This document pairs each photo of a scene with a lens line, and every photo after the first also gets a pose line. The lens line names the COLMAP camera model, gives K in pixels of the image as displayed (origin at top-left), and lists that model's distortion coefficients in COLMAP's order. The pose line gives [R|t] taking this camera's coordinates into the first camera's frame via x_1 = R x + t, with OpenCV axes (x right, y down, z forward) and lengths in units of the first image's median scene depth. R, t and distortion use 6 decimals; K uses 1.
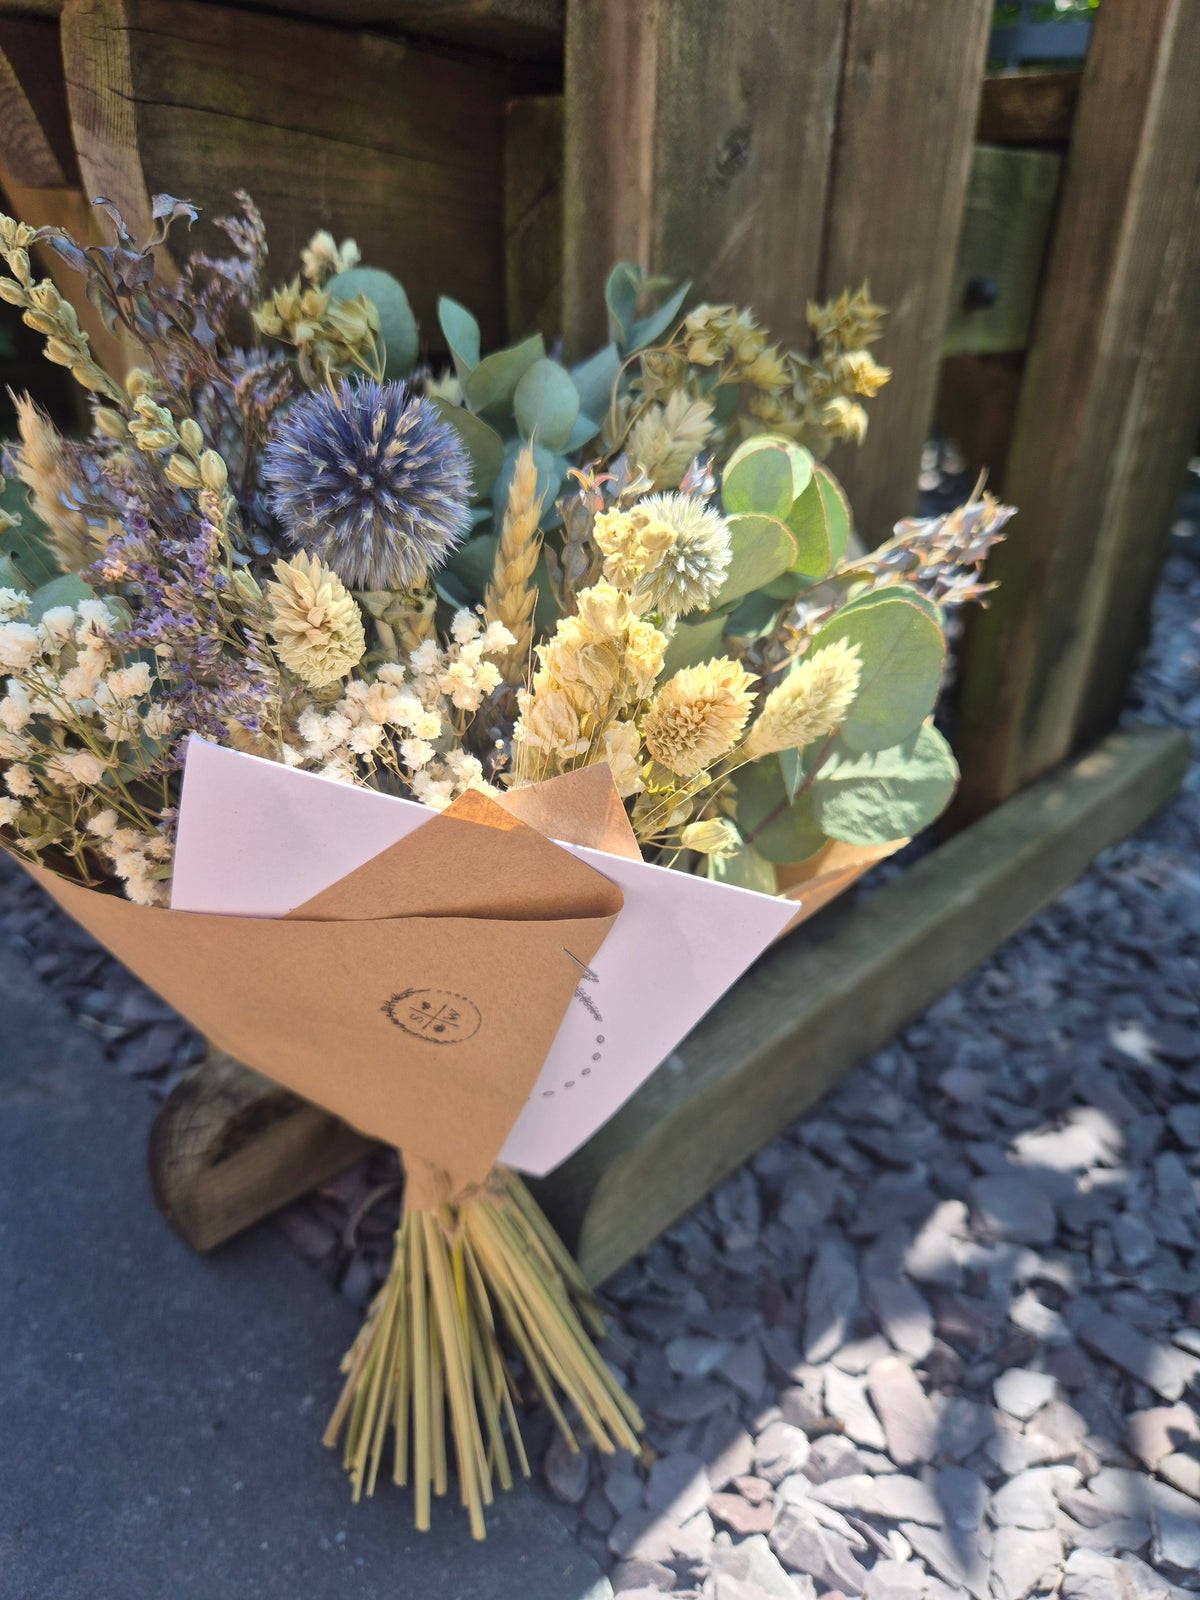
lens RADIAL K [[1098.4, 0, 600.0], [0, 1098.4, 800.0], [0, 0, 1]] dist [0.023252, -0.036362]
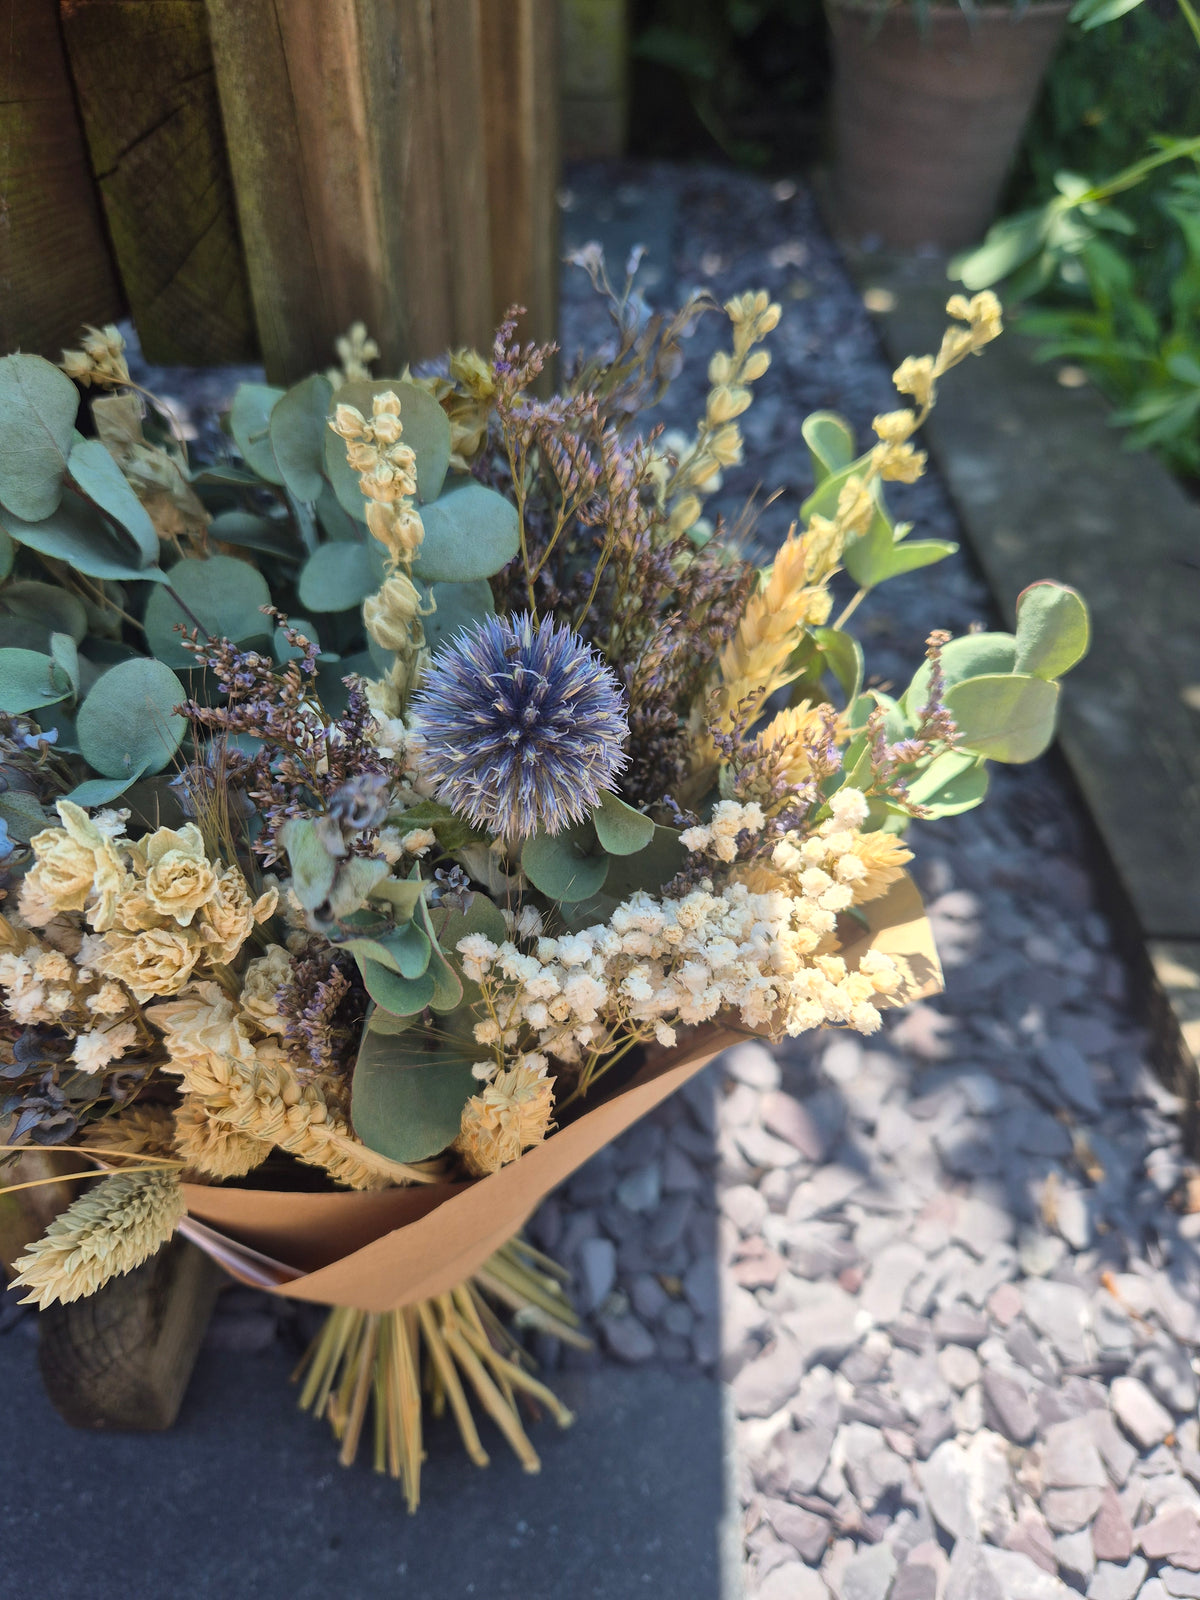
lens RADIAL K [[1116.0, 0, 600.0], [0, 1116.0, 800.0], [0, 0, 1]] dist [-0.011786, -0.003819]
pose [[0.756342, -0.421540, 0.500250, -0.393919], [0.308482, 0.904167, 0.295501, -0.237841], [-0.576875, -0.069182, 0.813897, 0.131736]]
